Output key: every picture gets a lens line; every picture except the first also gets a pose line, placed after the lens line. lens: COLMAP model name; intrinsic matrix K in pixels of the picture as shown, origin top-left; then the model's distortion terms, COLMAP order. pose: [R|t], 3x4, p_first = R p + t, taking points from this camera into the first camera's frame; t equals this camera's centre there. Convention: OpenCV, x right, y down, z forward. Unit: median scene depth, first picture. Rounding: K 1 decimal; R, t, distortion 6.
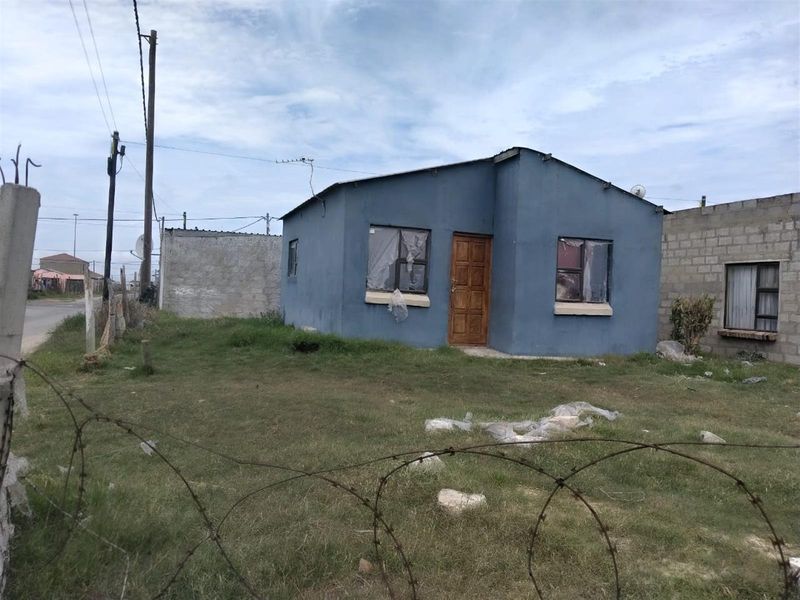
lens RADIAL K [[588.3, 0, 402.5], [0, 588.3, 300.5], [0, 0, 1]] dist [0.020102, -0.011564]
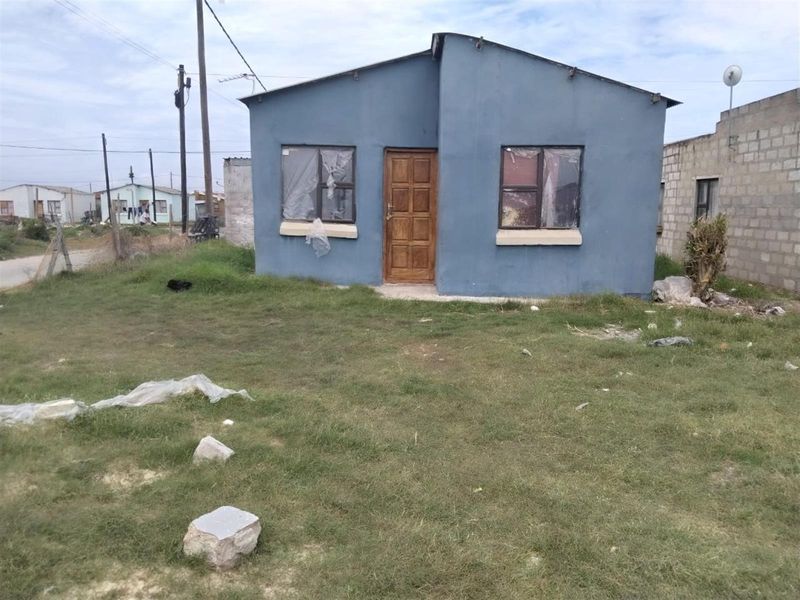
lens RADIAL K [[588.3, 0, 397.6], [0, 588.3, 297.7], [0, 0, 1]] dist [0.020102, -0.011564]
pose [[0.955329, 0.013956, -0.295216, 0.357371], [0.024369, 0.991764, 0.125742, -0.009427], [0.294539, -0.127319, 0.947120, 0.183613]]
